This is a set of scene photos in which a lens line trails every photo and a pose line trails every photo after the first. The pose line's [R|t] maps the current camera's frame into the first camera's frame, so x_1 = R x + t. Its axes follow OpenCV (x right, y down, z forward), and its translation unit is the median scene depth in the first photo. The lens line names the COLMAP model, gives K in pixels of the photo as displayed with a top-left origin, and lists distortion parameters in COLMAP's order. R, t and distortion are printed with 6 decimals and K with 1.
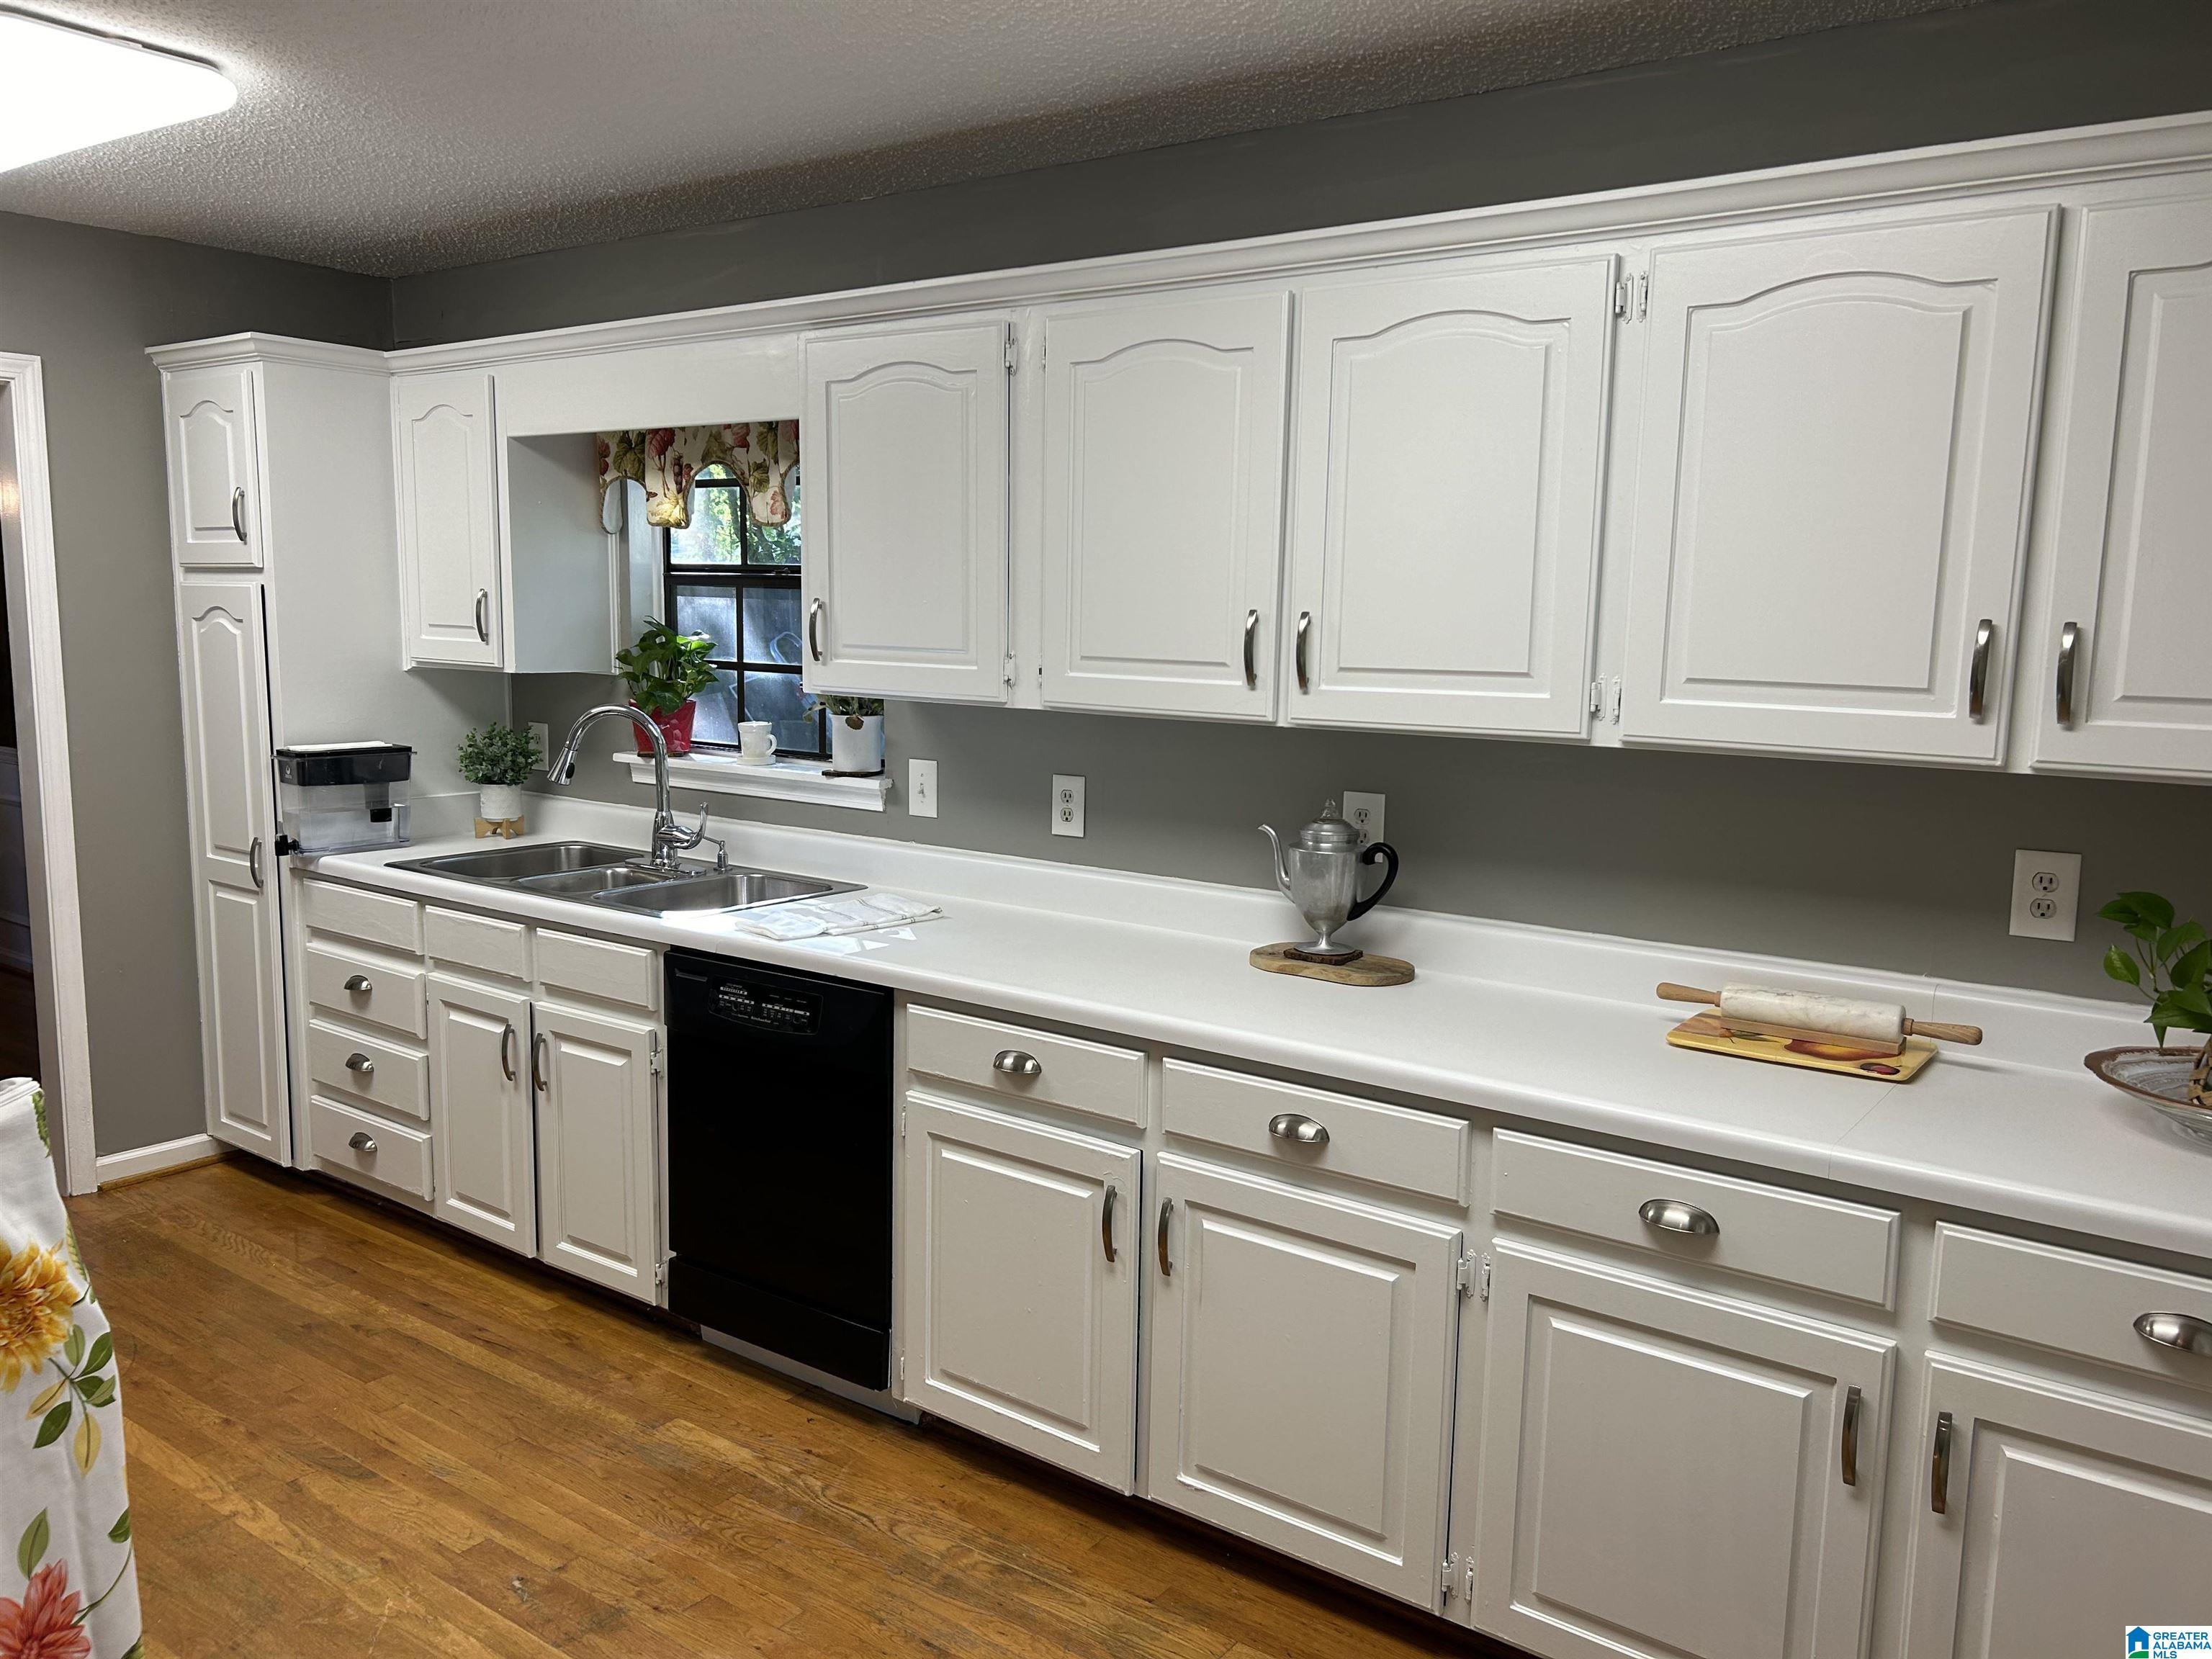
lens RADIAL K [[1660.9, 0, 1114.2], [0, 1660.9, 830.5], [0, 0, 1]] dist [0.023881, 0.004056]
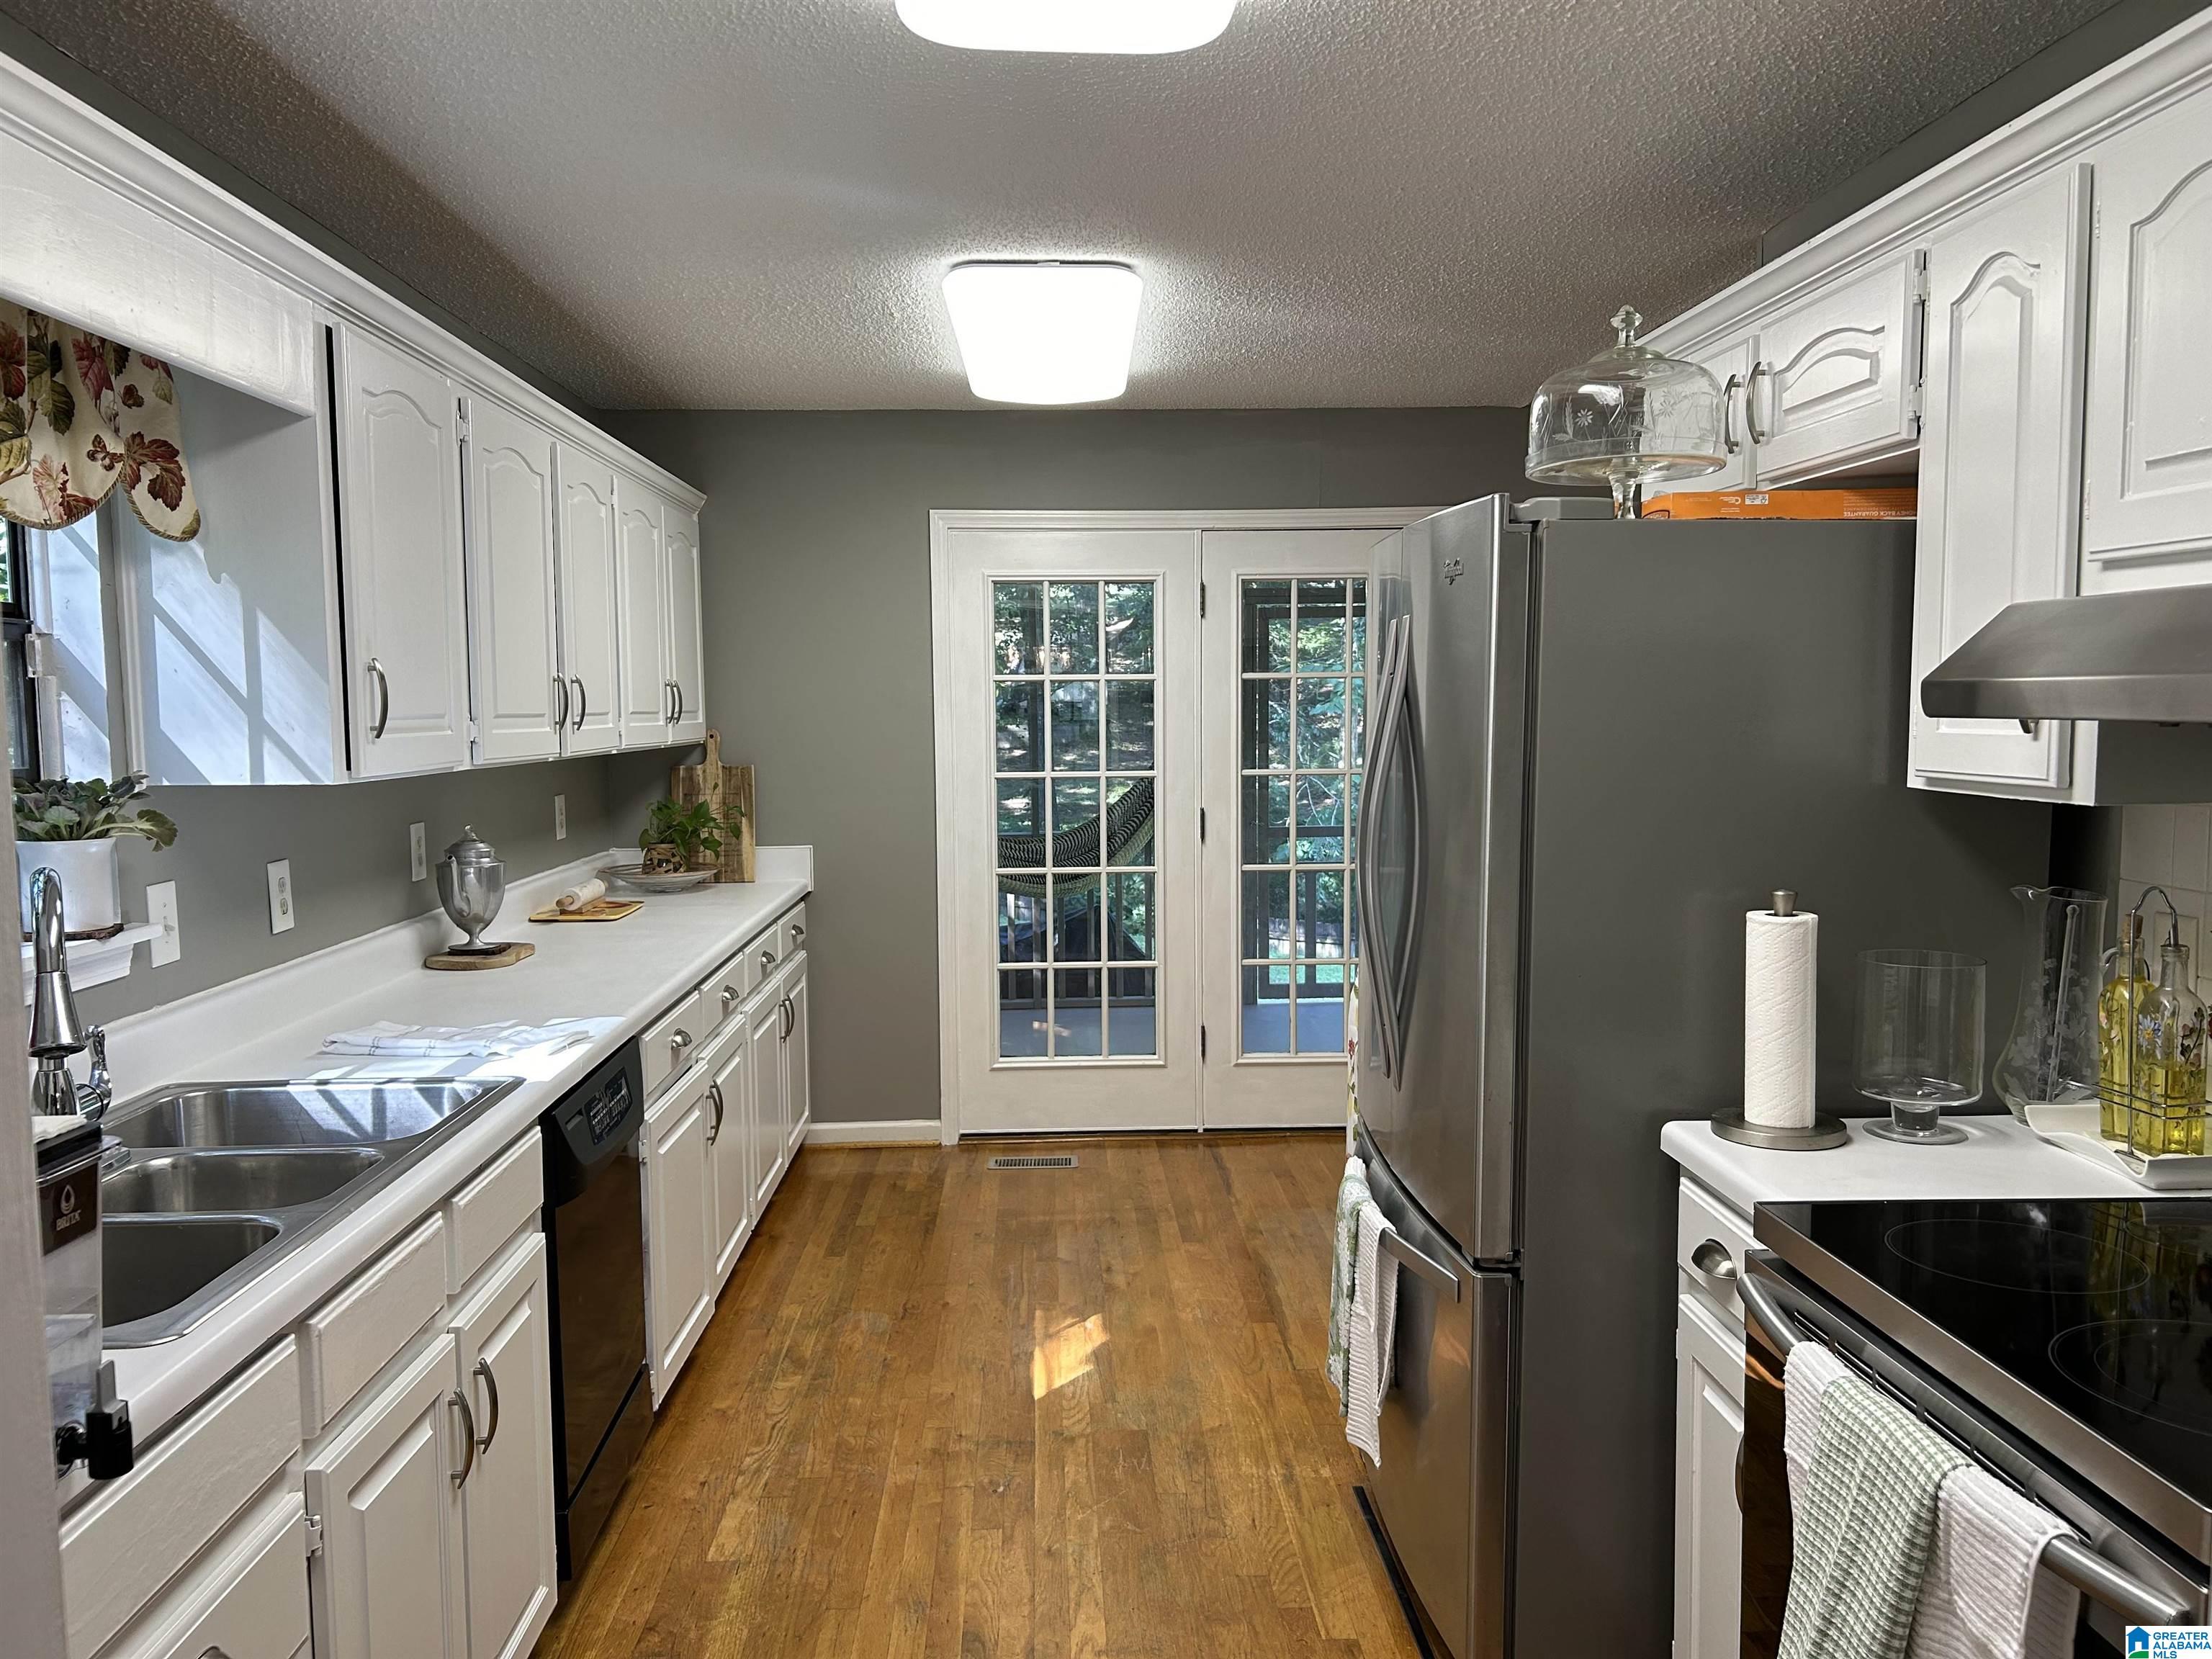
lens RADIAL K [[1660.9, 0, 1109.9], [0, 1660.9, 830.2], [0, 0, 1]] dist [0.023881, 0.004056]
pose [[-0.622465, -0.078978, 0.778653, -1.104715], [0.102489, 0.978103, 0.181138, -0.184032], [-0.775908, 0.192556, -0.600740, 1.336368]]
